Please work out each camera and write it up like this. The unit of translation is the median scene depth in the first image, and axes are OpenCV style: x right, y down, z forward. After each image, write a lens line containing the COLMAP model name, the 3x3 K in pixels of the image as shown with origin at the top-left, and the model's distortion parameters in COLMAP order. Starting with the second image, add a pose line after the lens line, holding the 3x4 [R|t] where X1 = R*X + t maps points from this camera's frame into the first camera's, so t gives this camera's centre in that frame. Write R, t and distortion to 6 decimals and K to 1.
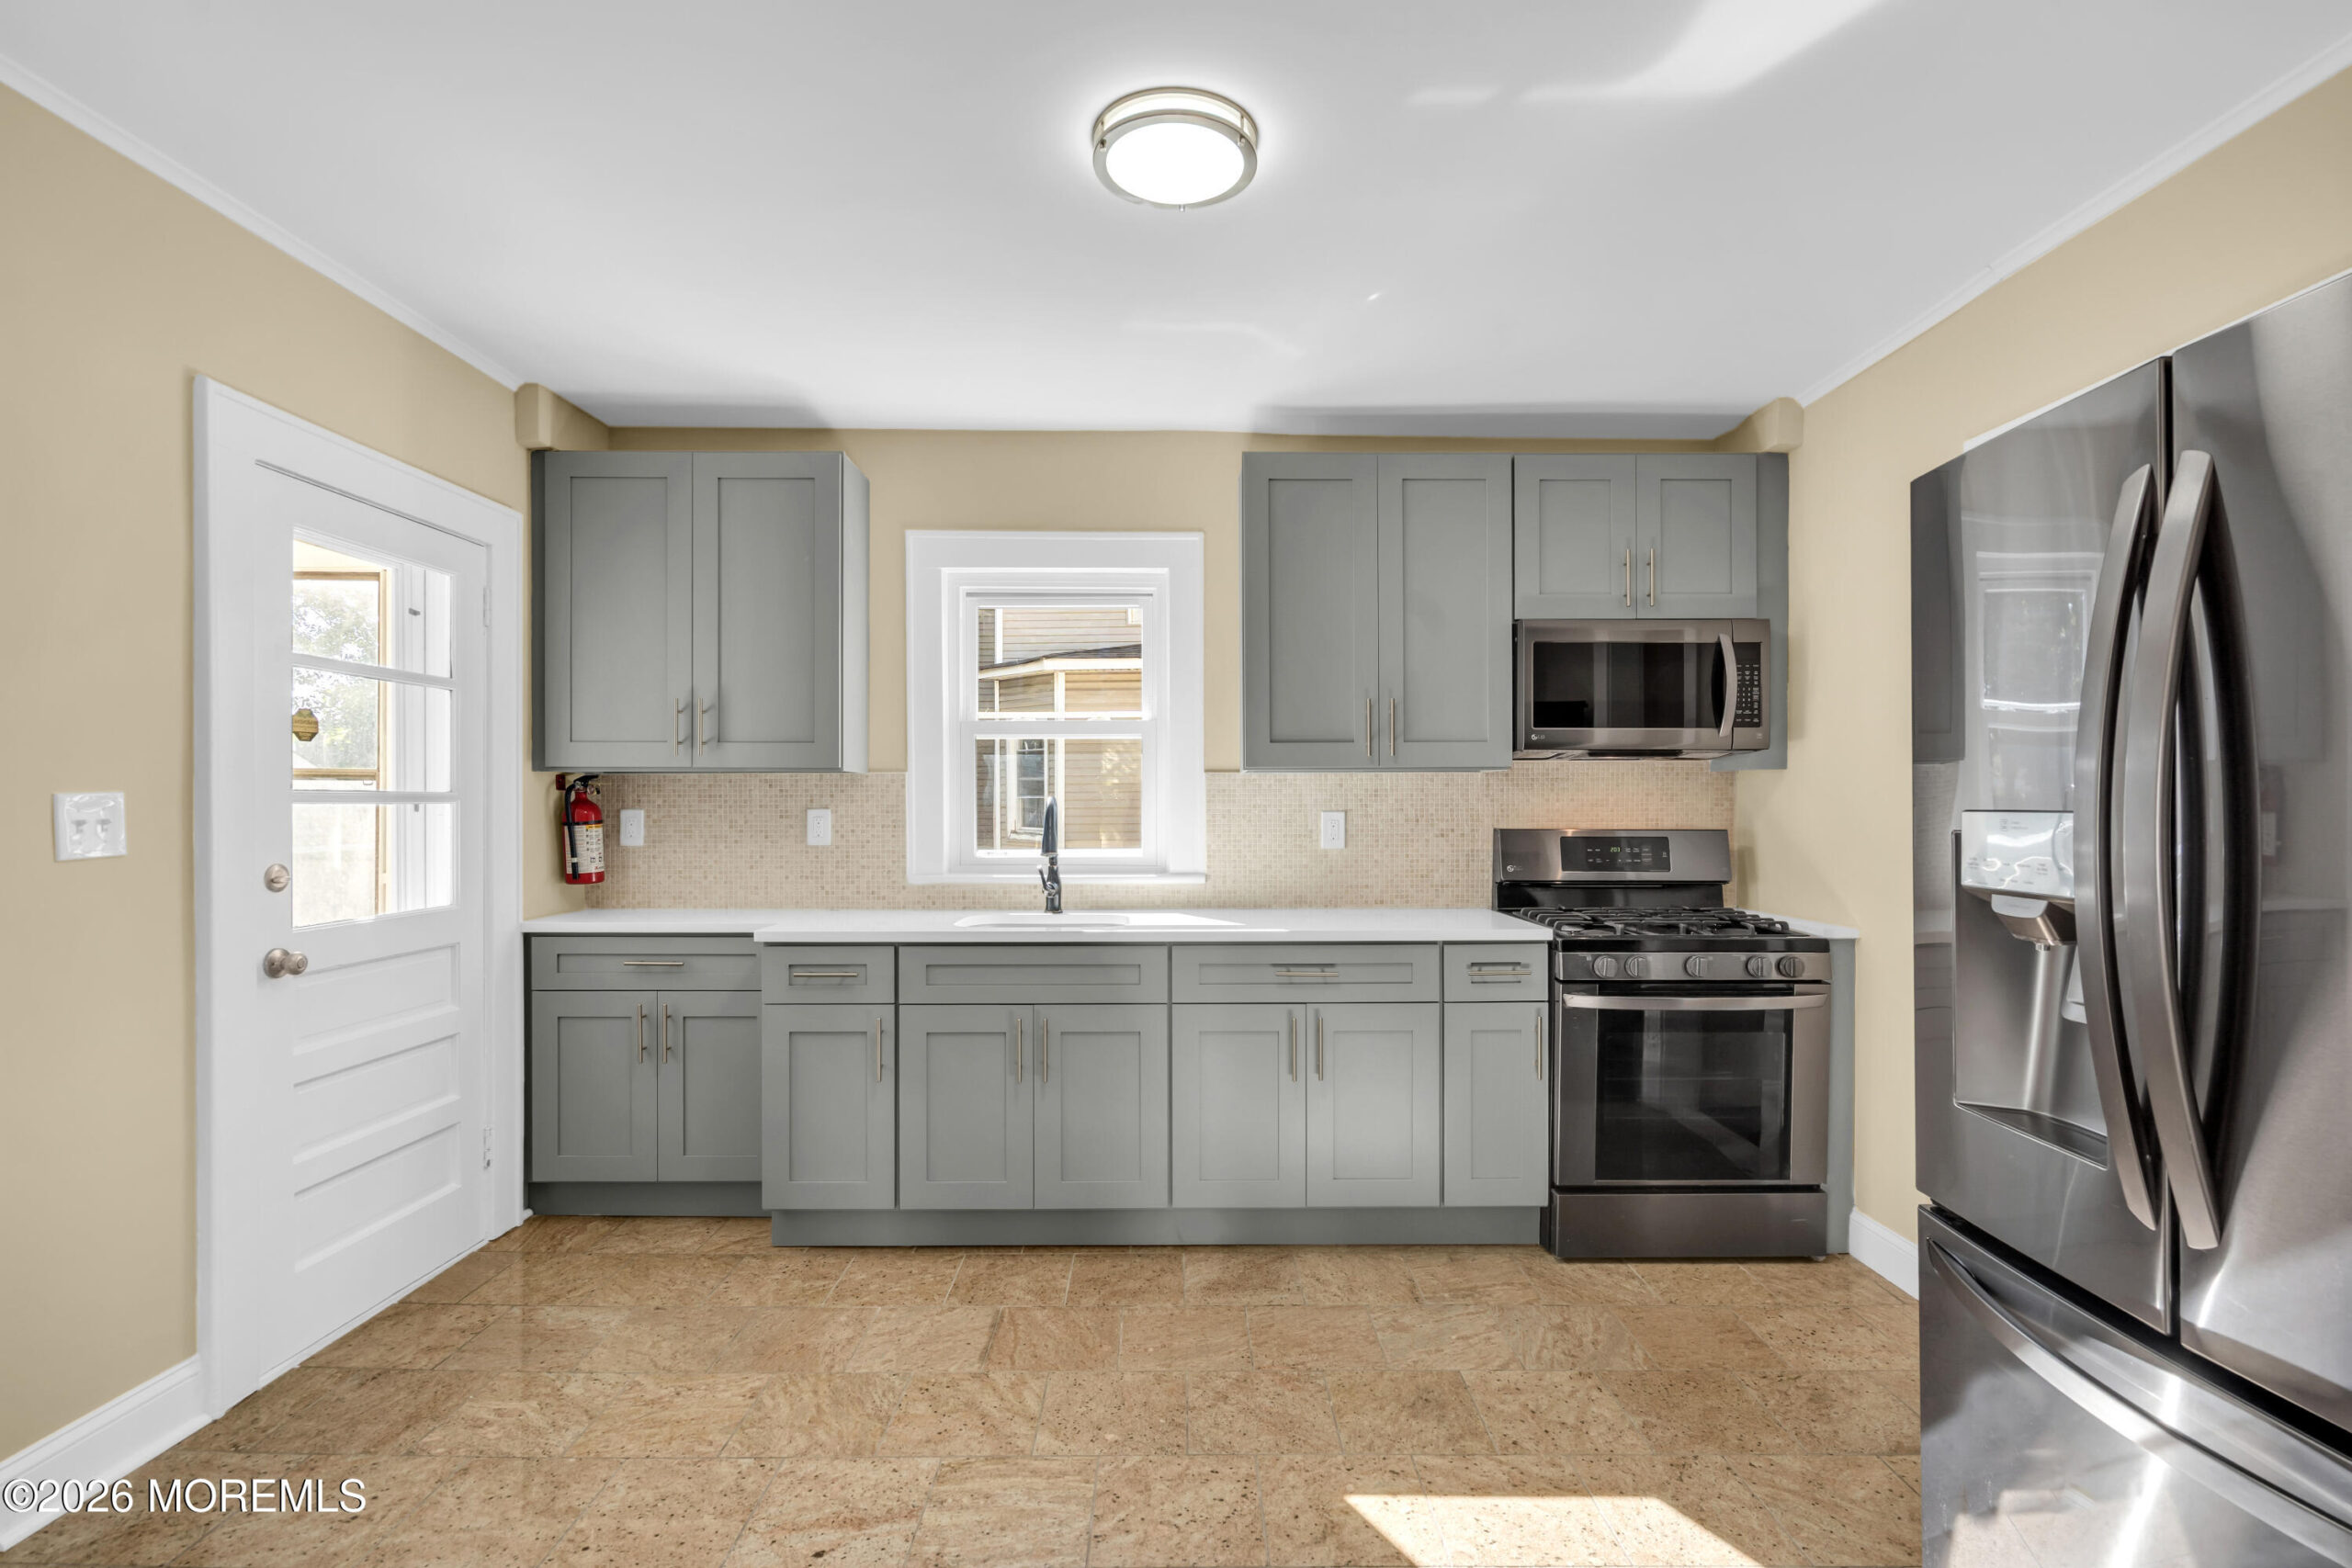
lens RADIAL K [[1070.9, 0, 1182.1], [0, 1070.9, 805.1], [0, 0, 1]] dist [-0.005428, 0.003501]
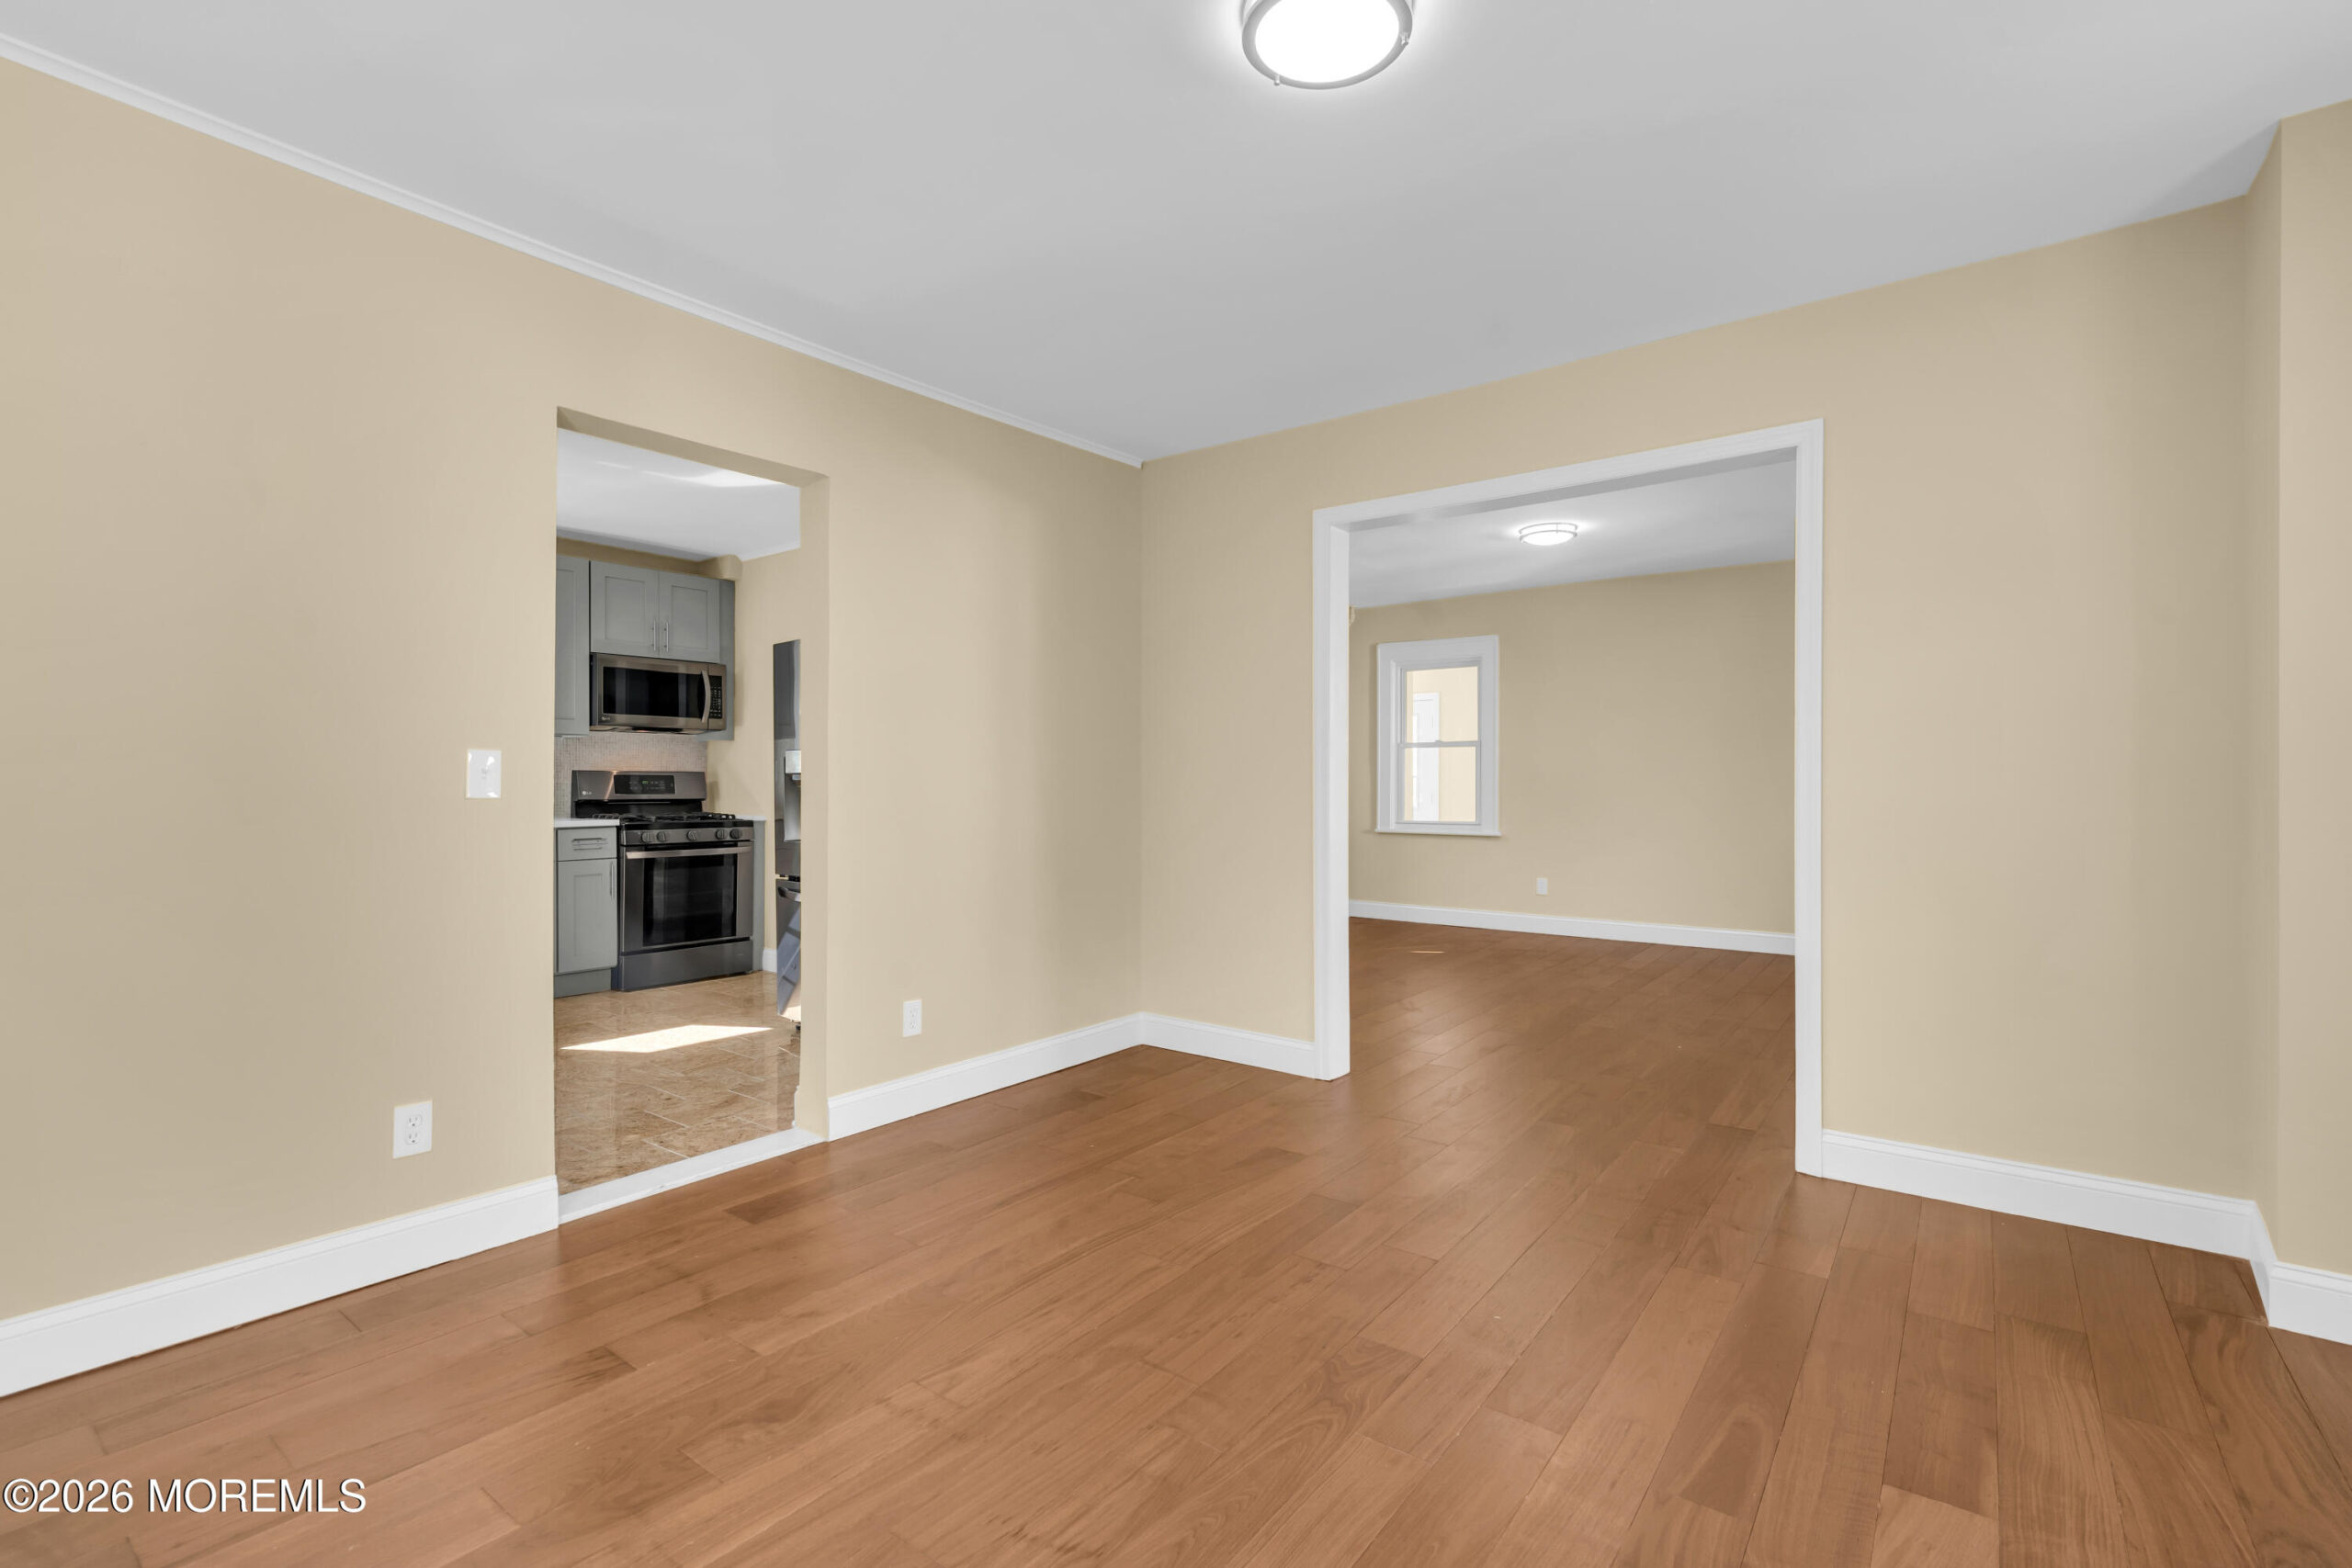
lens RADIAL K [[1070.9, 0, 1177.7], [0, 1070.9, 792.9], [0, 0, 1]] dist [-0.005428, 0.003501]
pose [[0.615635, -0.004836, 0.788017, -0.544587], [-0.002392, 0.999965, 0.008006, 0.049986], [-0.788028, -0.006814, 0.615602, -0.962734]]
